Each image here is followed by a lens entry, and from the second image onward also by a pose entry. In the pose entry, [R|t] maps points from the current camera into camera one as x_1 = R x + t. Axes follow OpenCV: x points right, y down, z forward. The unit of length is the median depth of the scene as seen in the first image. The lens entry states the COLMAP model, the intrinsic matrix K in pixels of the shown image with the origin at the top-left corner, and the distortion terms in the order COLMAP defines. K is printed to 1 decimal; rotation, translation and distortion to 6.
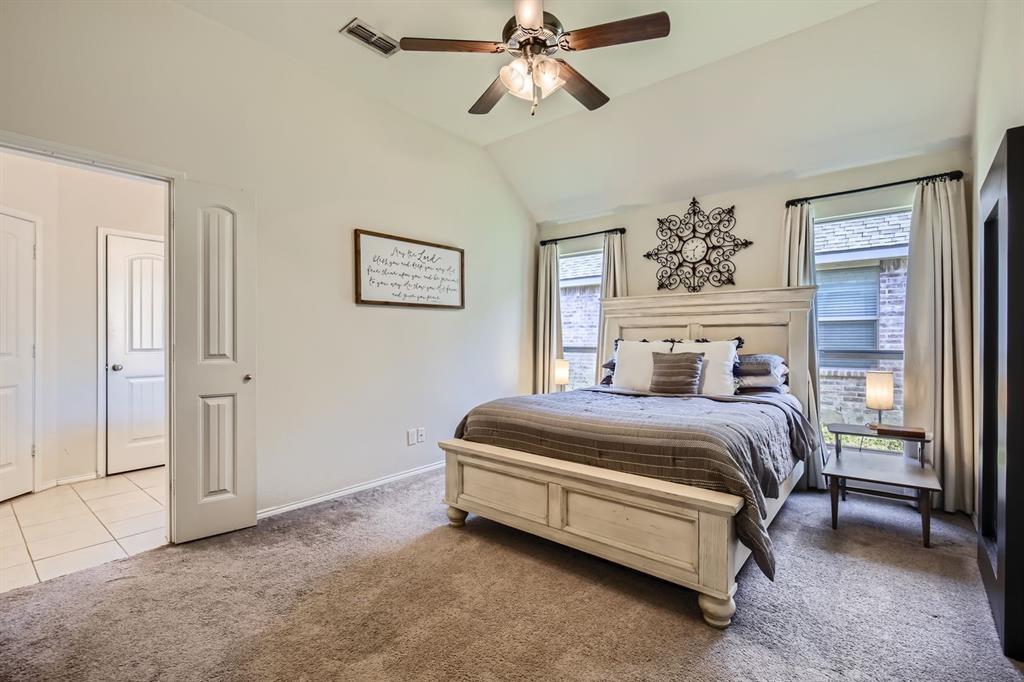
lens RADIAL K [[465.7, 0, 516.8], [0, 465.7, 343.5], [0, 0, 1]] dist [0.002356, 0.000847]
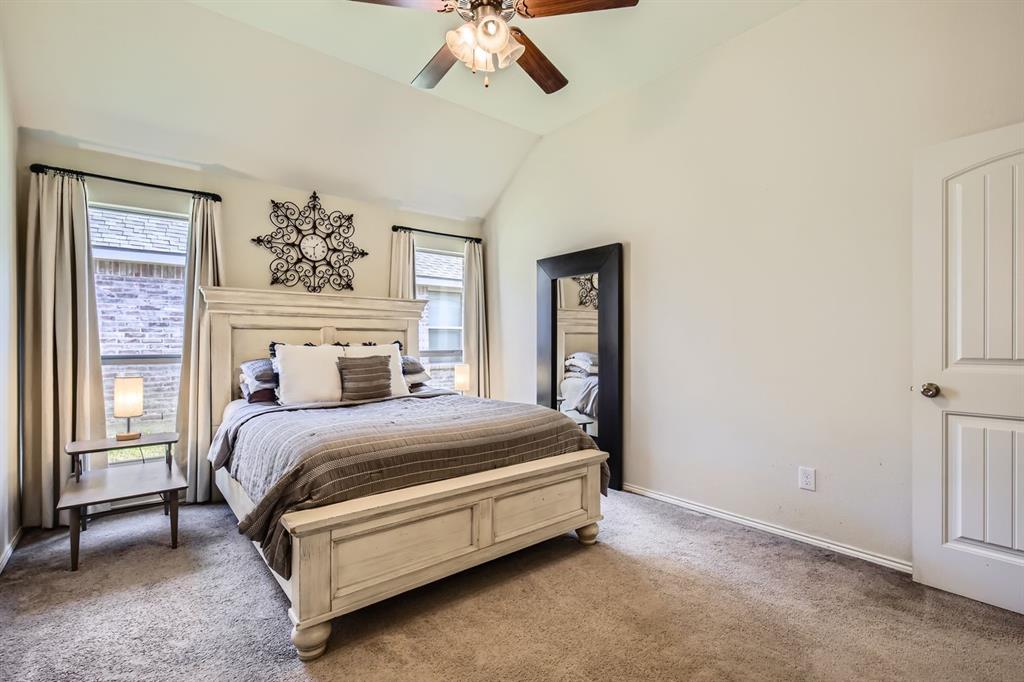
lens RADIAL K [[465.7, 0, 507.4], [0, 465.7, 341.4], [0, 0, 1]] dist [0.002356, 0.000847]
pose [[0.202199, 0.000931, 0.979344, -0.462024], [0.013913, 0.999896, -0.003823, -0.003302], [-0.979246, 0.014398, 0.202165, 0.437384]]
